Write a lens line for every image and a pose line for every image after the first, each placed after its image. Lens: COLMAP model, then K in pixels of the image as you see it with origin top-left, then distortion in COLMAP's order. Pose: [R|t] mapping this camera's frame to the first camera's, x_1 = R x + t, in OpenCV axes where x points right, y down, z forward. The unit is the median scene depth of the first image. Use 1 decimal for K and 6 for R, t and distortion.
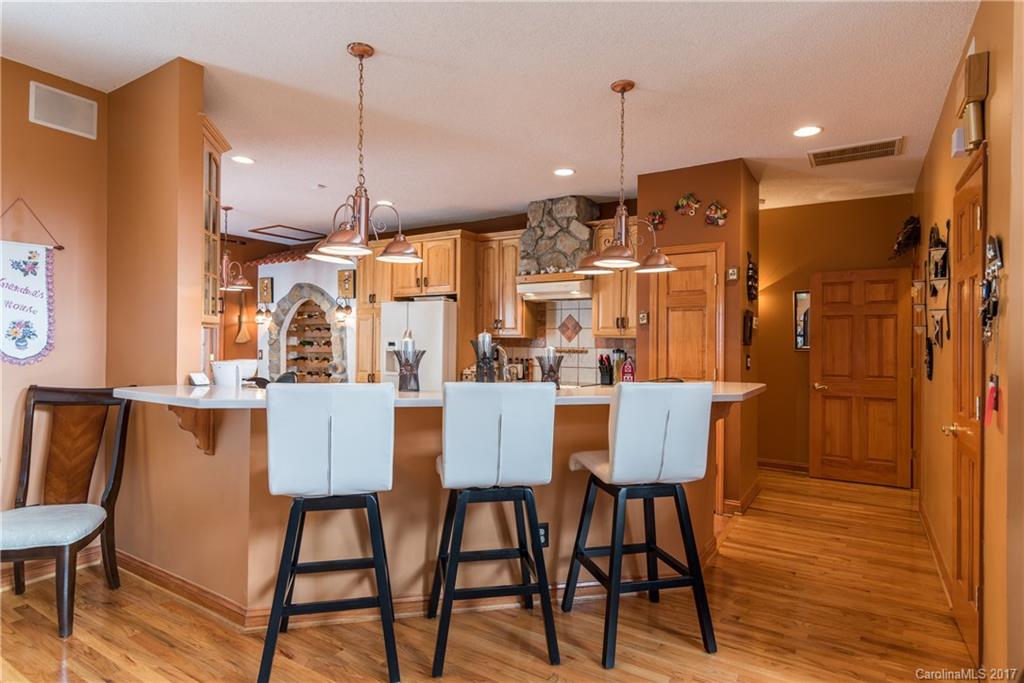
lens RADIAL K [[552.5, 0, 508.6], [0, 552.5, 341.9], [0, 0, 1]] dist [0.002170, 0.000026]
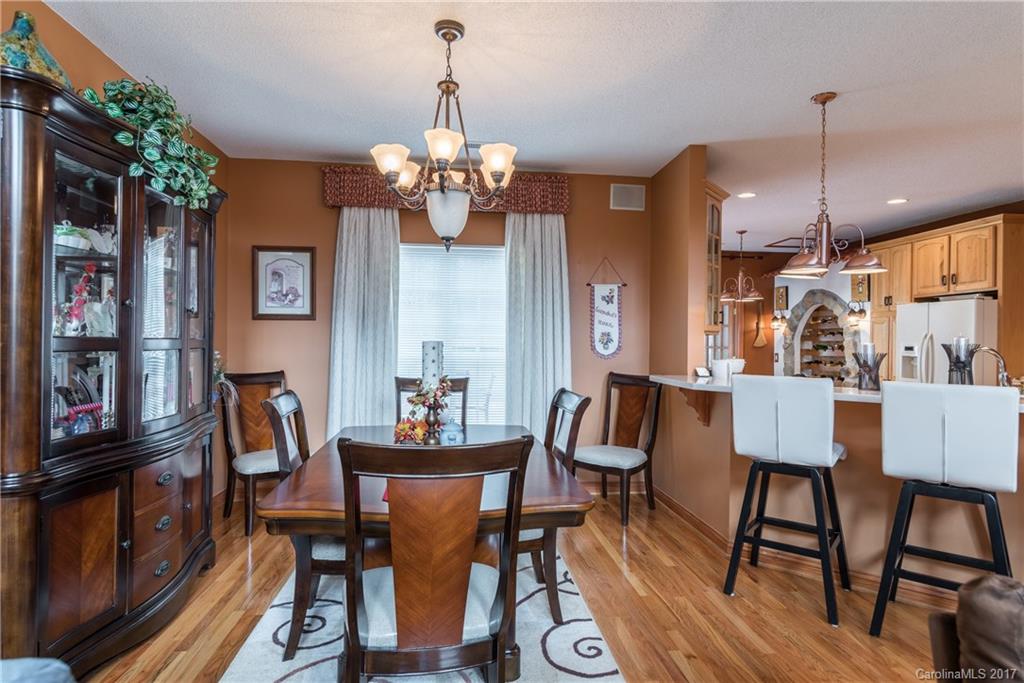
lens RADIAL K [[552.5, 0, 508.6], [0, 552.5, 341.9], [0, 0, 1]] dist [0.002170, 0.000026]
pose [[0.615185, -0.002362, -0.788379, 0.196894], [-0.004044, 0.999973, -0.006151, 0.001838], [0.788373, 0.006972, 0.615159, -0.198018]]
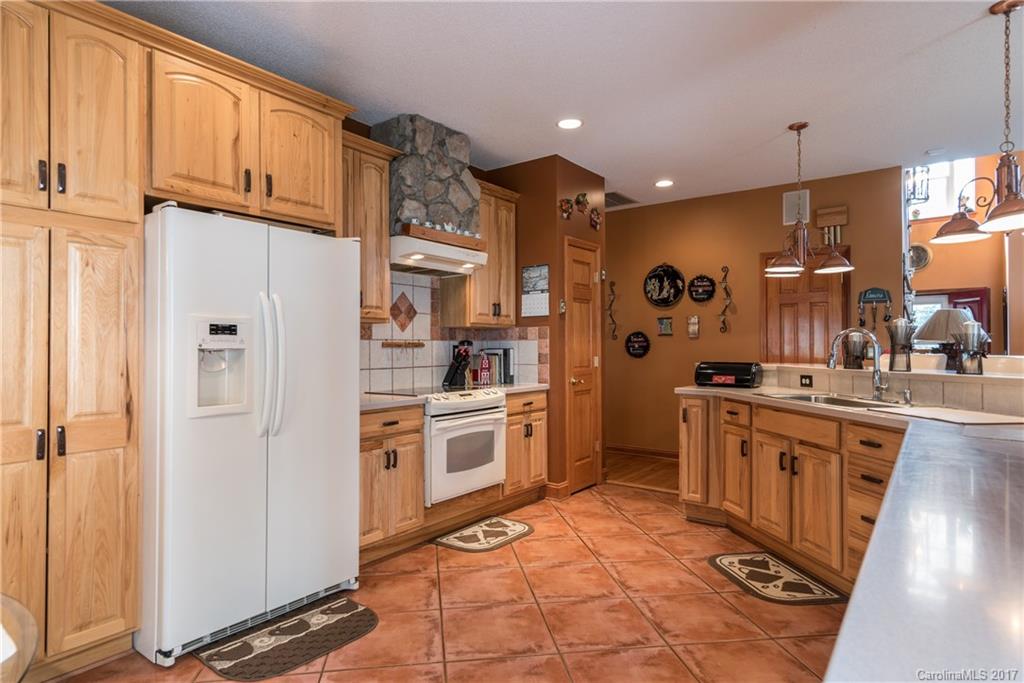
lens RADIAL K [[565.5, 0, 499.5], [0, 565.5, 342.0], [0, 0, 1]] dist [0.001111, -0.000264]
pose [[0.092990, -0.002402, 0.995664, -1.019742], [0.002129, 0.999995, 0.002214, 0.020926], [-0.995665, 0.001914, 0.092994, 1.402371]]
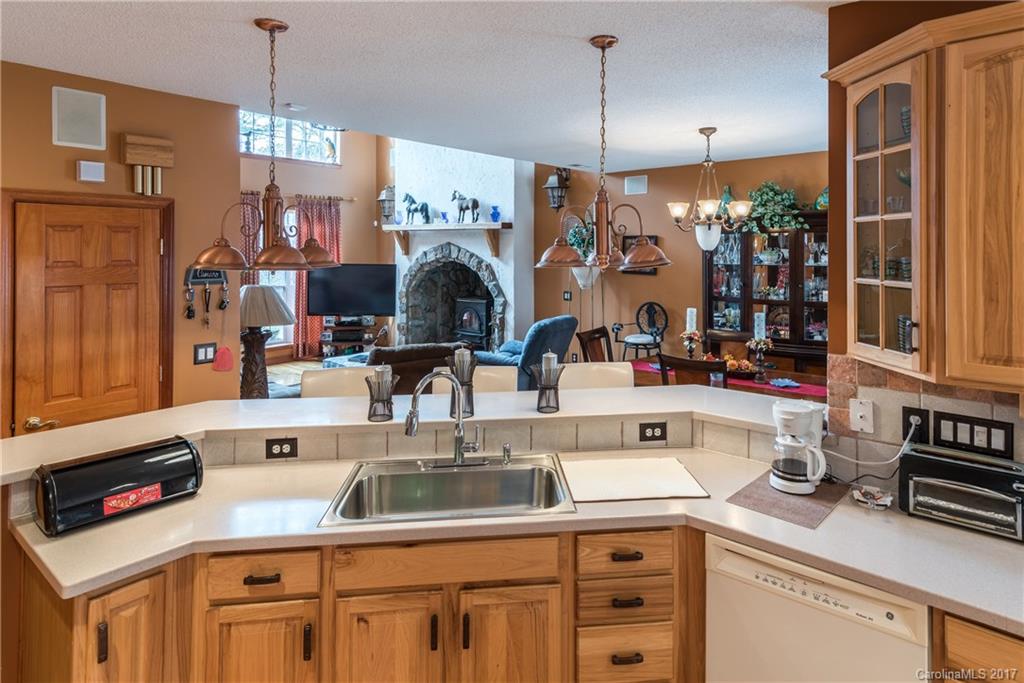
lens RADIAL K [[570.7, 0, 554.7], [0, 570.7, 243.9], [0, 0, 1]] dist [0.015953, -0.000746]
pose [[-0.993993, -0.006183, 0.109271, -0.241103], [-0.007021, 0.999949, -0.007285, -0.144036], [-0.109220, -0.008008, -0.993985, 1.558104]]
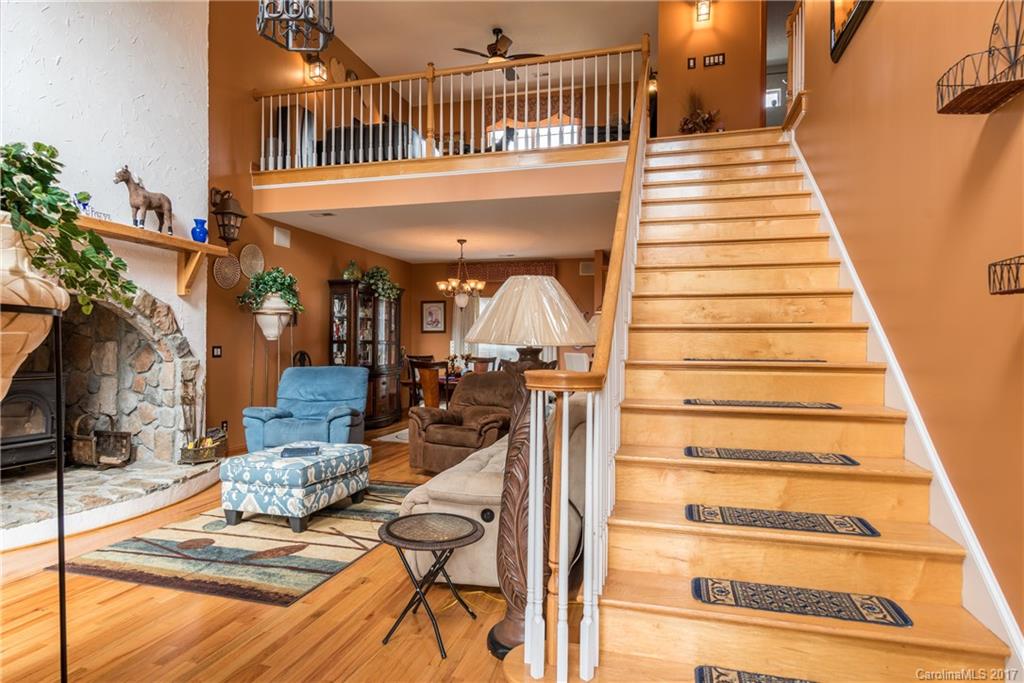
lens RADIAL K [[577.3, 0, 517.1], [0, 577.3, 344.6], [0, 0, 1]] dist [0.019947, -0.000666]
pose [[0.293520, -0.009054, -0.955910, 1.933754], [-0.000999, 0.999952, -0.009778, 0.035151], [0.955953, 0.003825, 0.293496, -0.292811]]
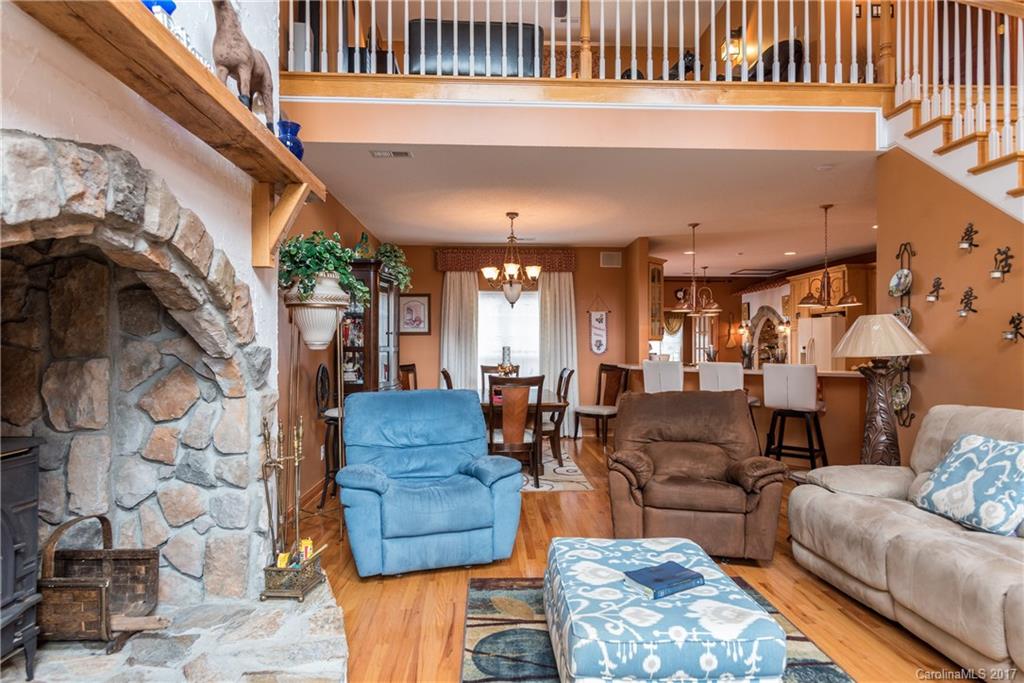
lens RADIAL K [[577.3, 0, 517.1], [0, 577.3, 344.6], [0, 0, 1]] dist [0.019947, -0.000666]
pose [[0.573308, -0.010184, -0.819277, 1.065436], [0.006441, 0.999948, -0.007923, 0.004811], [0.819315, -0.000734, 0.573343, -0.842179]]
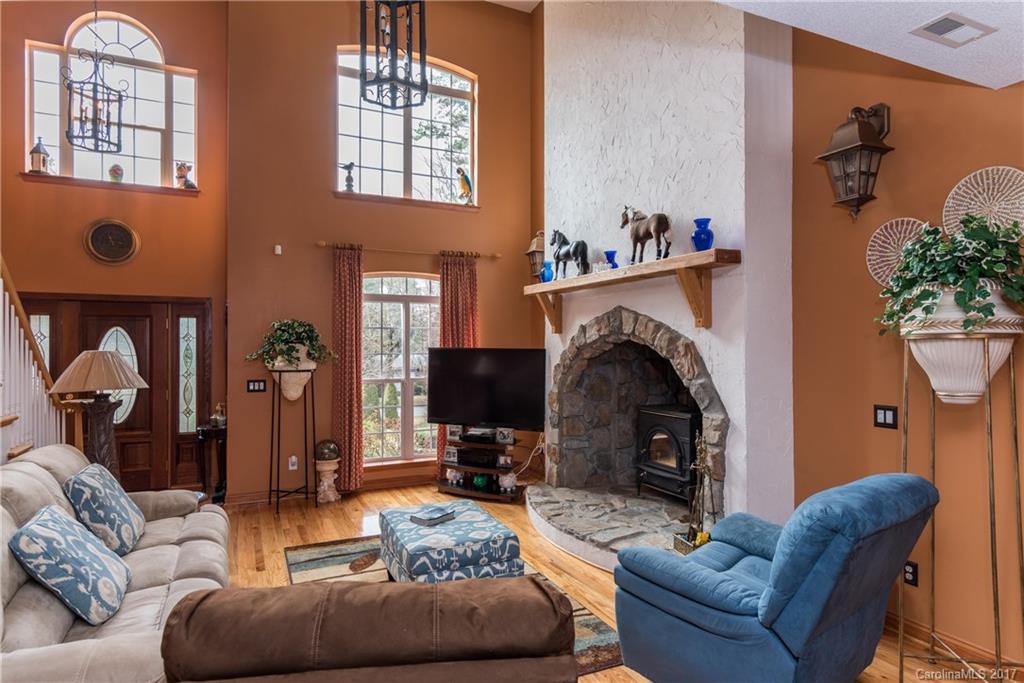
lens RADIAL K [[579.3, 0, 512.0], [0, 579.3, 341.5], [0, 0, 1]] dist [0.000116, 0.000173]
pose [[-0.838576, 0.000526, 0.544784, -0.054864], [-0.005717, 0.999936, -0.009765, -0.066957], [-0.544755, -0.011303, -0.838519, 0.456537]]
